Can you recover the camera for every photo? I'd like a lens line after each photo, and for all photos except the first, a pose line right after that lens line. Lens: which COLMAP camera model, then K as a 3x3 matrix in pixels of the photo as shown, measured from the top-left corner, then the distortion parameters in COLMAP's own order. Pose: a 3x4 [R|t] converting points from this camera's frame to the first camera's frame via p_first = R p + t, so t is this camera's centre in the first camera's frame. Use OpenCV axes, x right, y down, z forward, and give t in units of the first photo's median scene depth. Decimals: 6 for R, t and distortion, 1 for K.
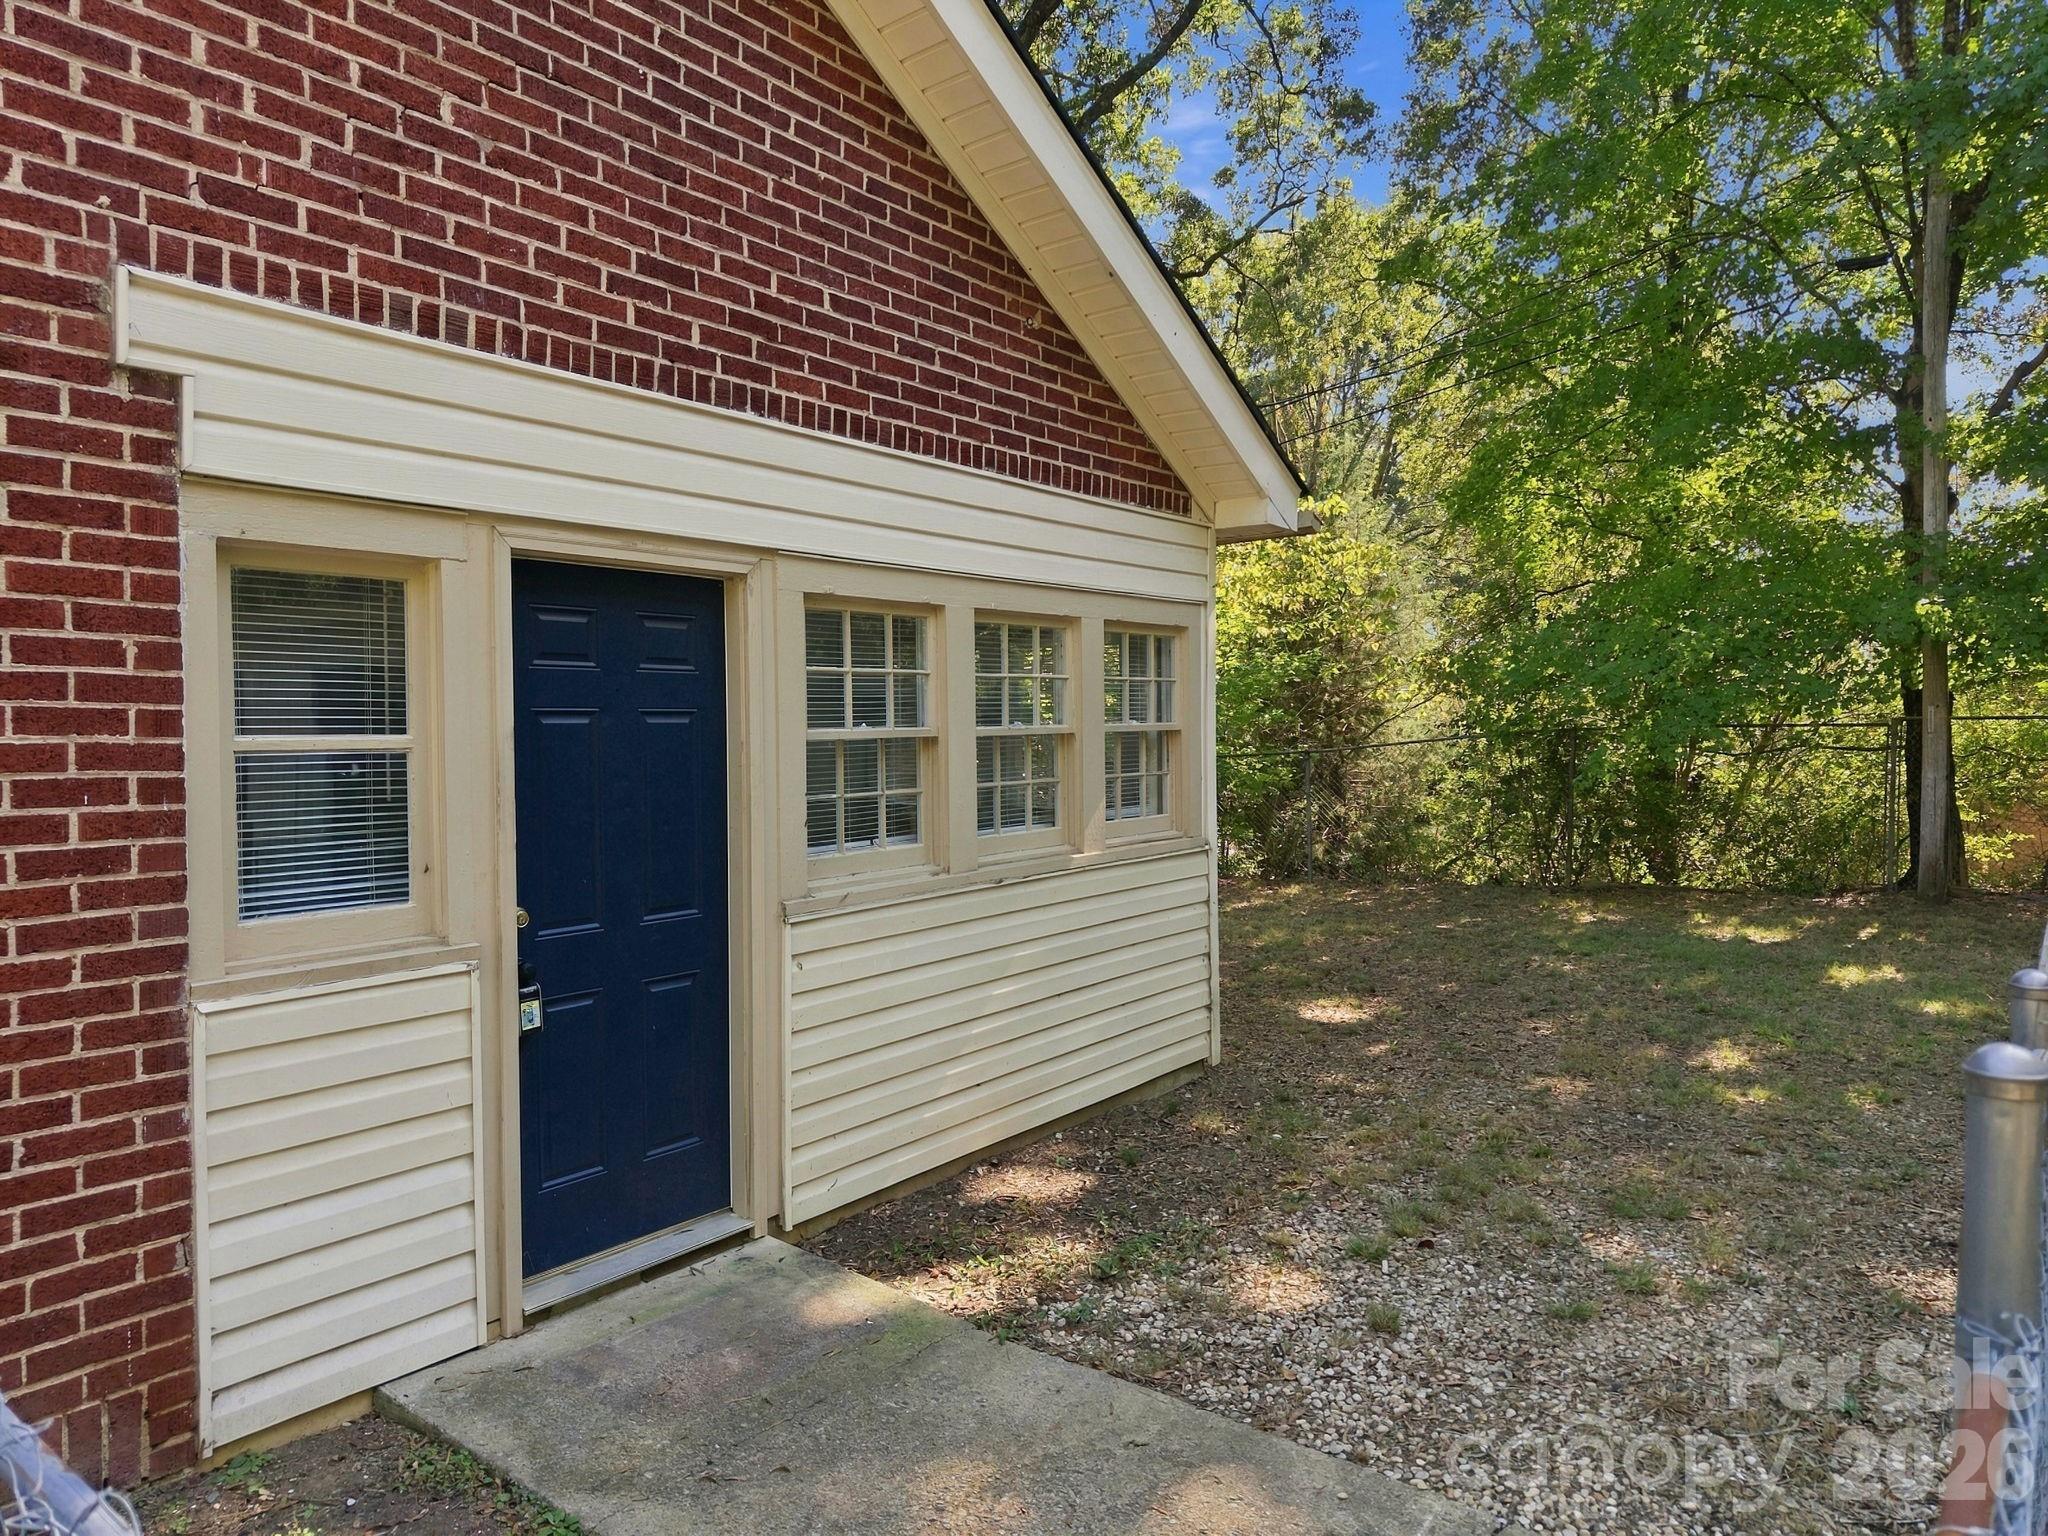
lens RADIAL K [[1380.6, 0, 1024.0], [0, 1380.6, 768.0], [0, 0, 1]] dist [-0.003450, -0.003384]
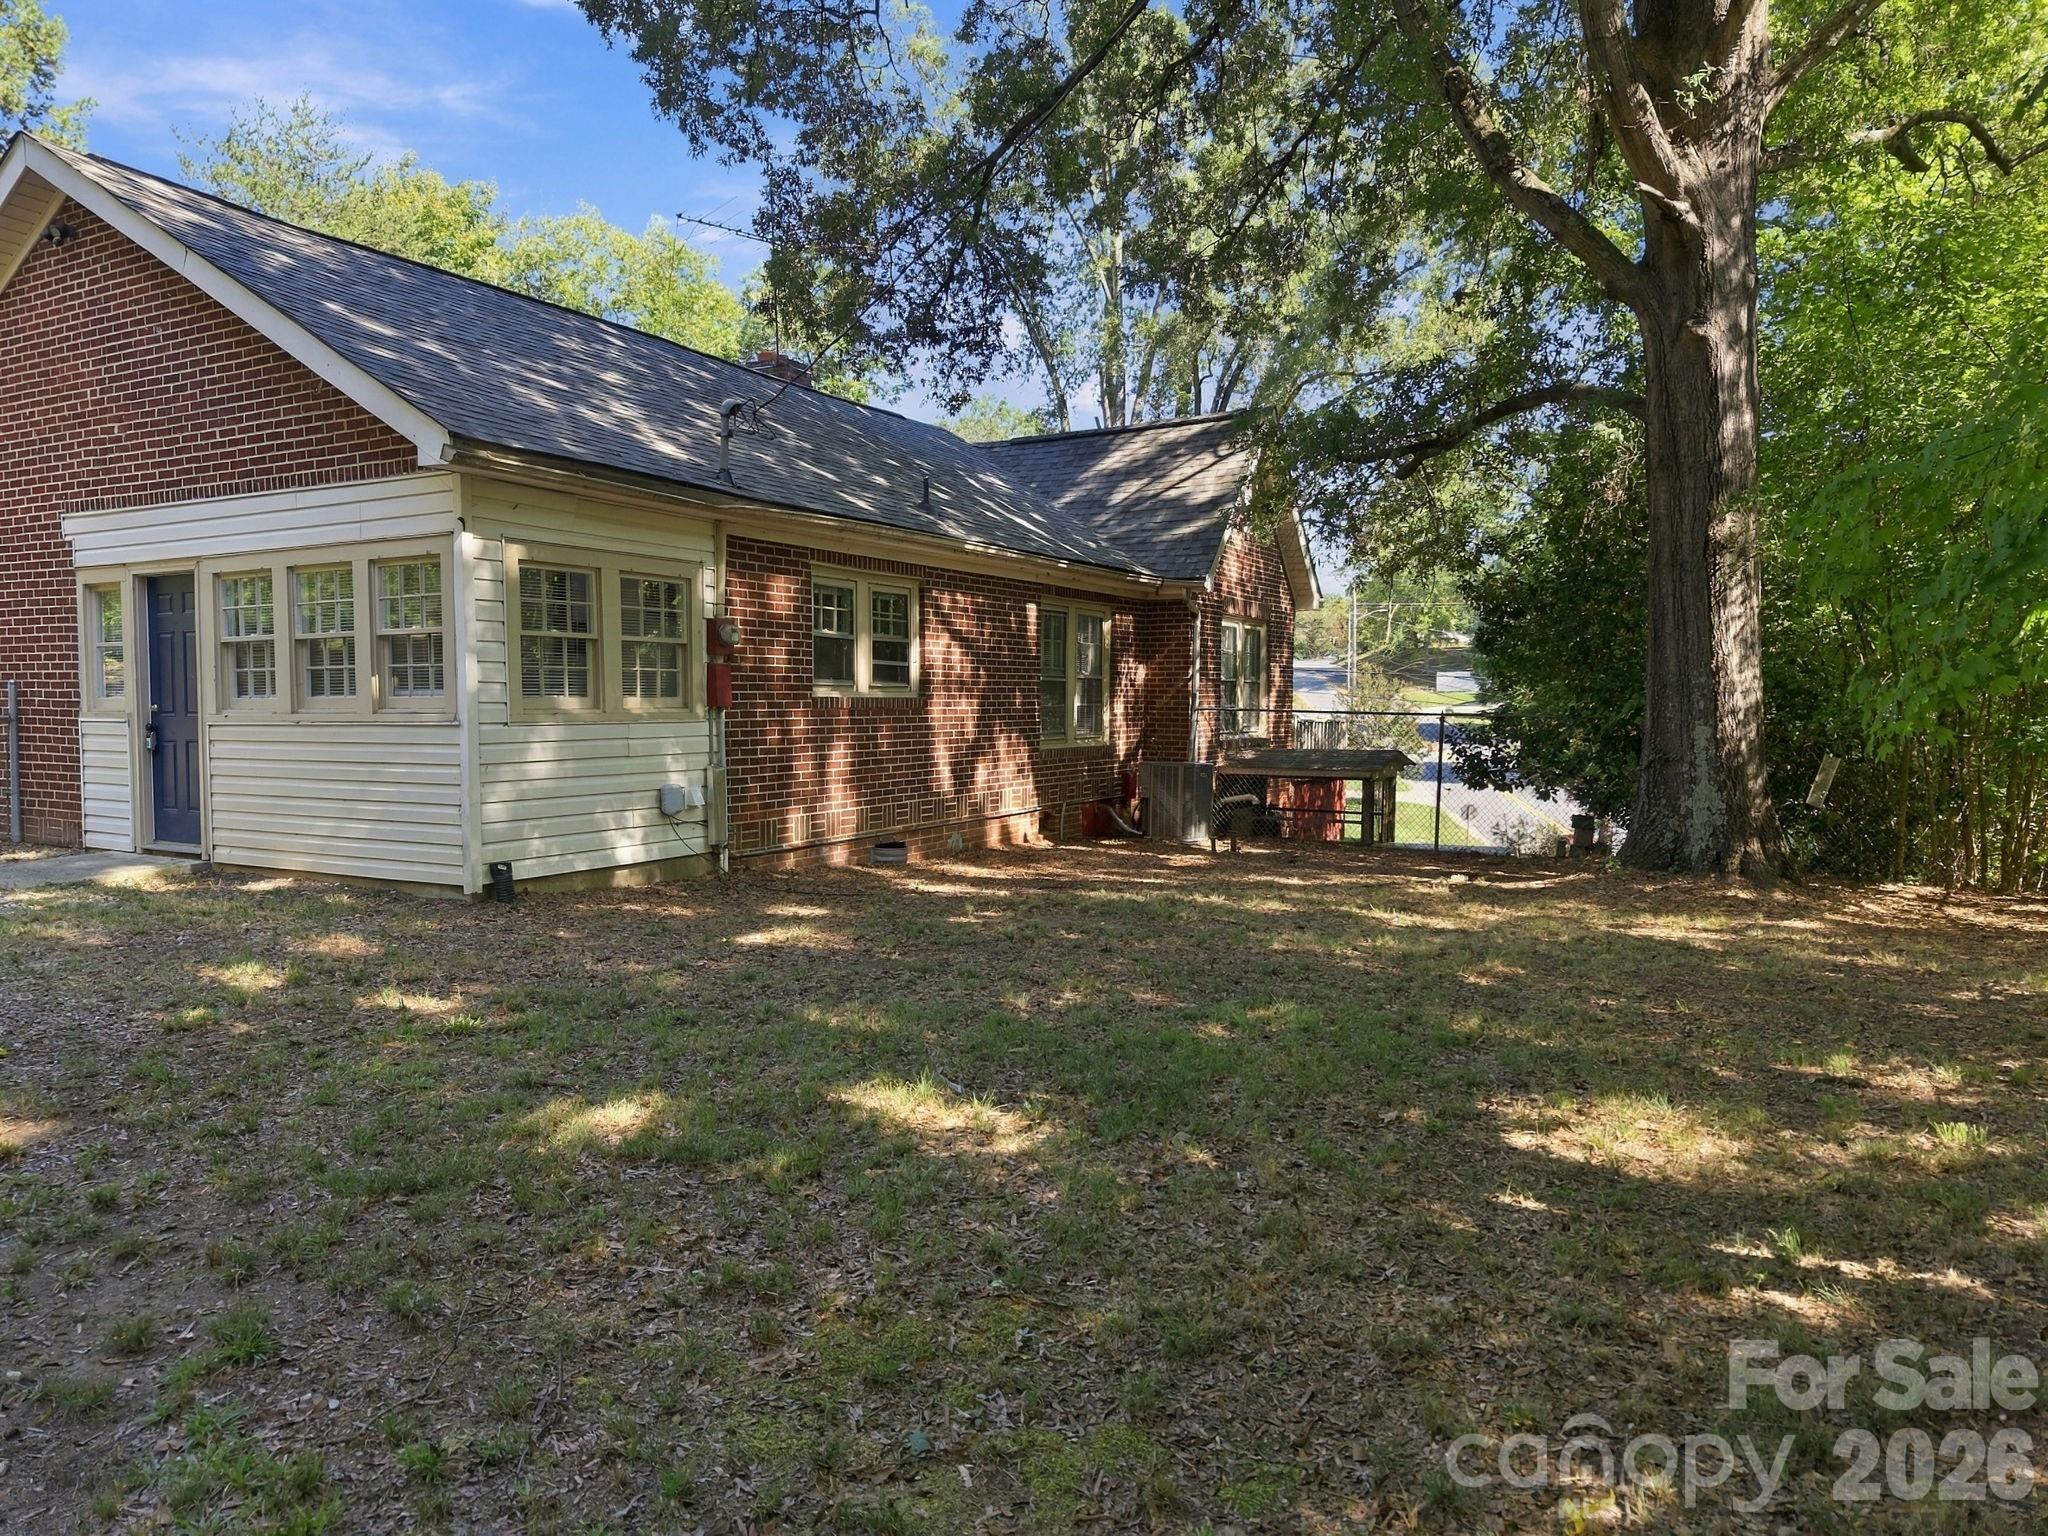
lens RADIAL K [[1380.6, 0, 1024.0], [0, 1380.6, 768.0], [0, 0, 1]] dist [-0.003450, -0.003384]
pose [[0.139707, 0.106388, -0.984461, 2.258587], [-0.003004, 0.994252, 0.107020, -0.063944], [0.990188, -0.011994, 0.139224, 2.031926]]
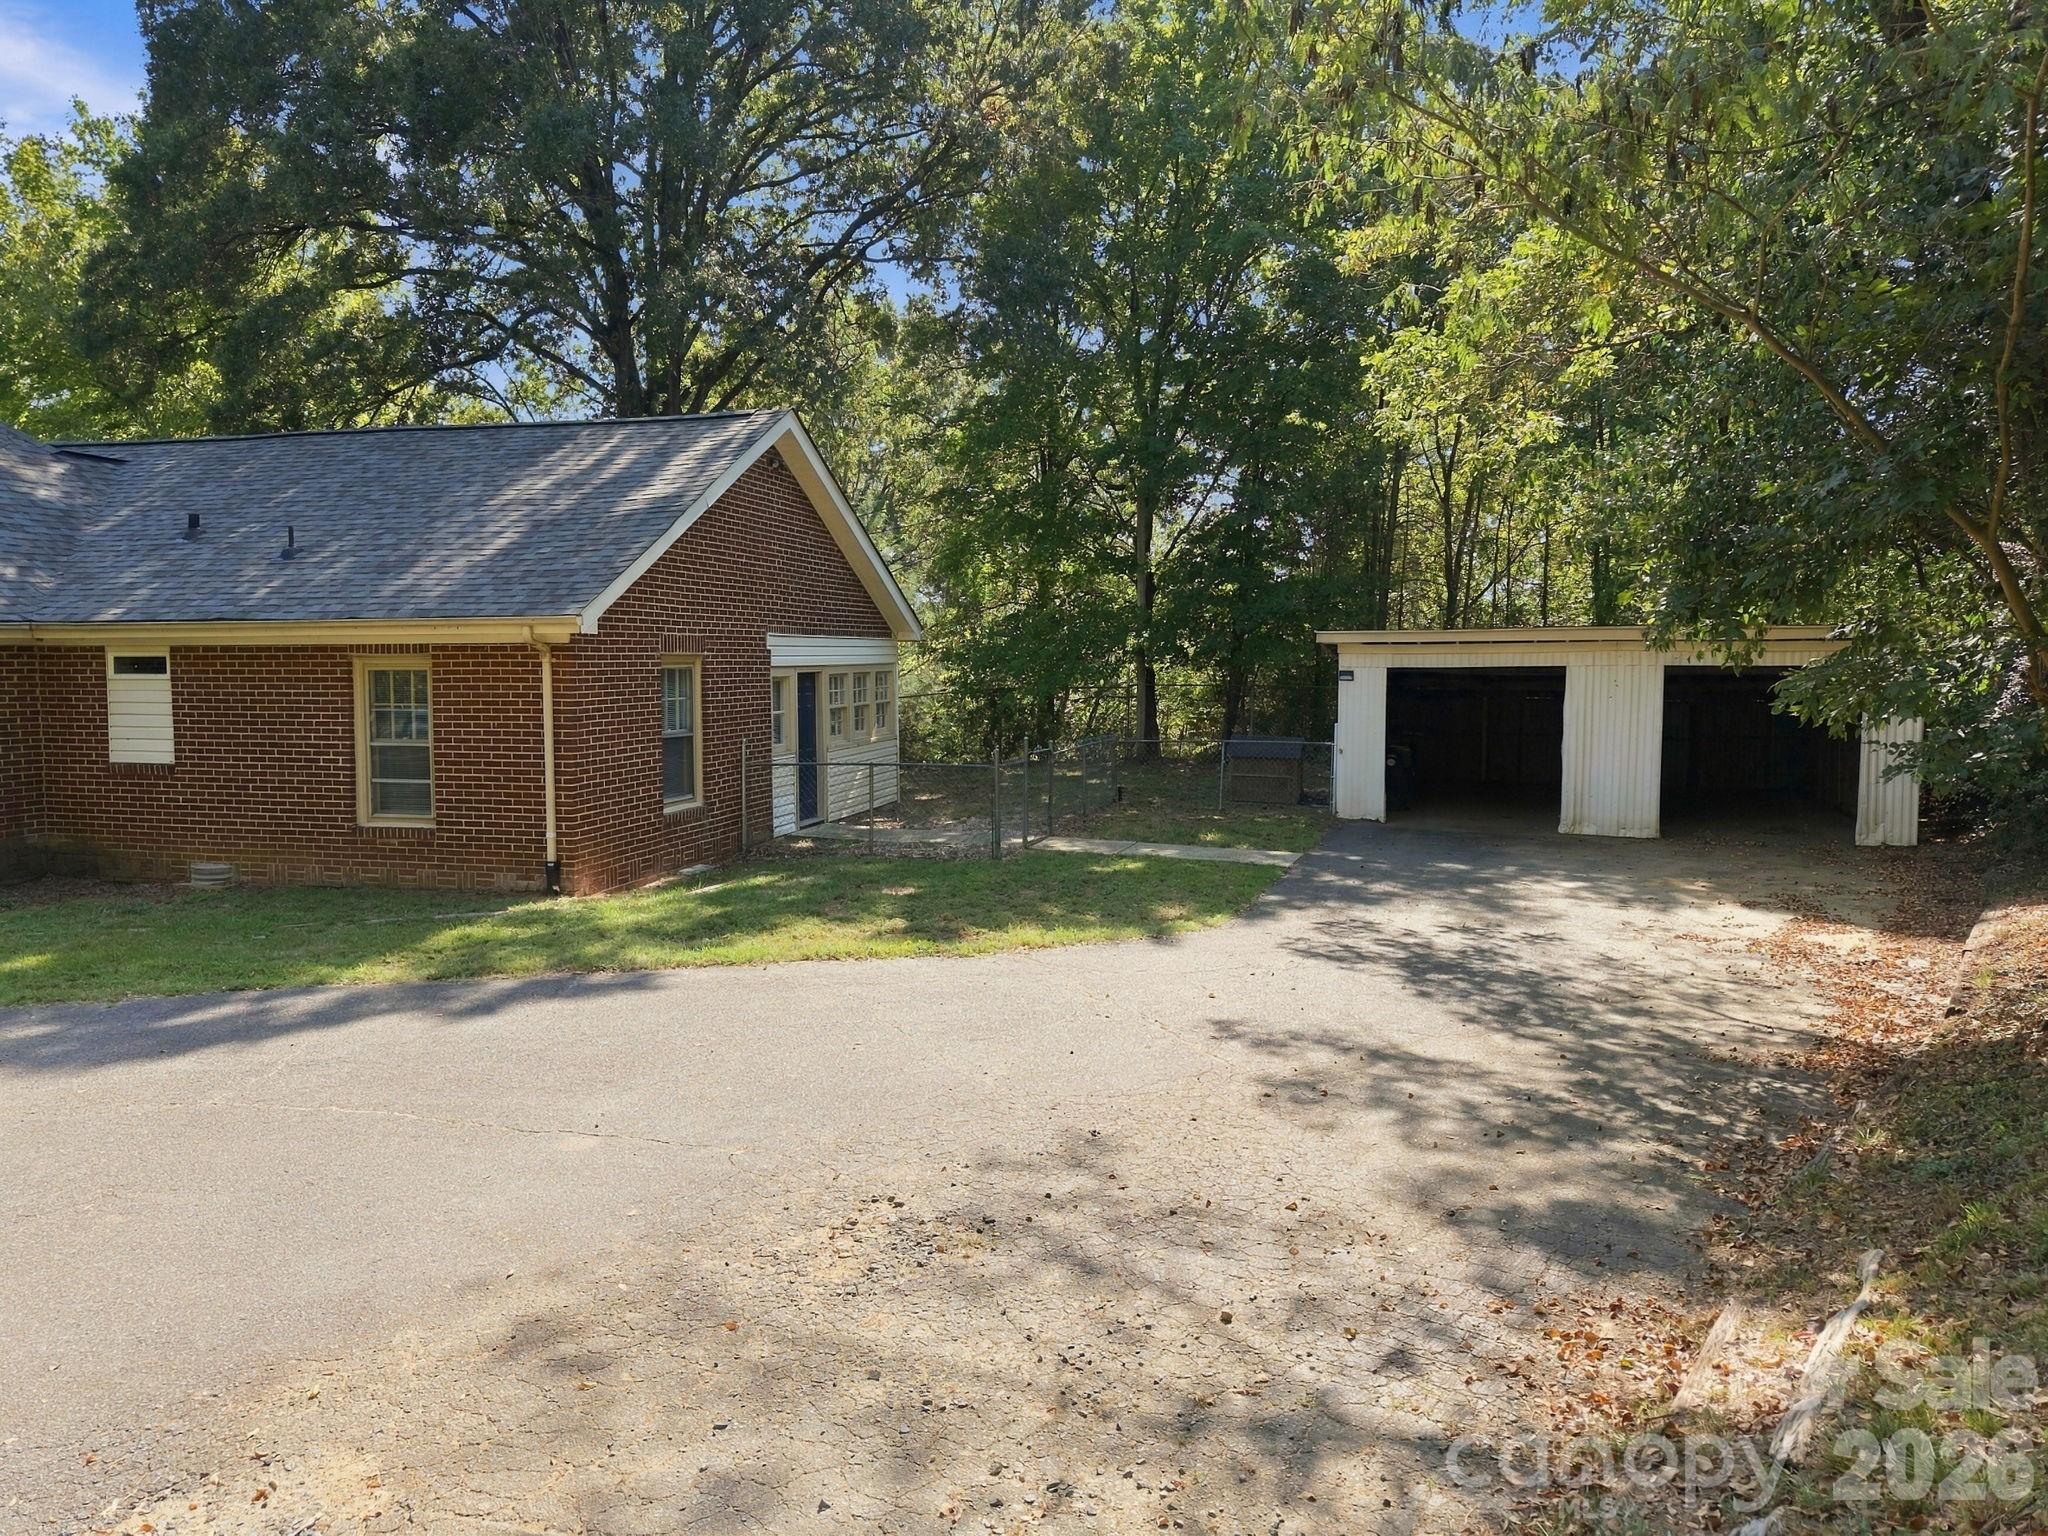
lens RADIAL K [[1380.6, 0, 1024.0], [0, 1380.6, 768.0], [0, 0, 1]] dist [-0.003450, -0.003384]
pose [[0.926109, -0.011197, 0.377089, -1.298990], [-0.009288, 0.998580, 0.052462, -0.068143], [-0.377141, -0.052088, 0.924690, -3.426245]]
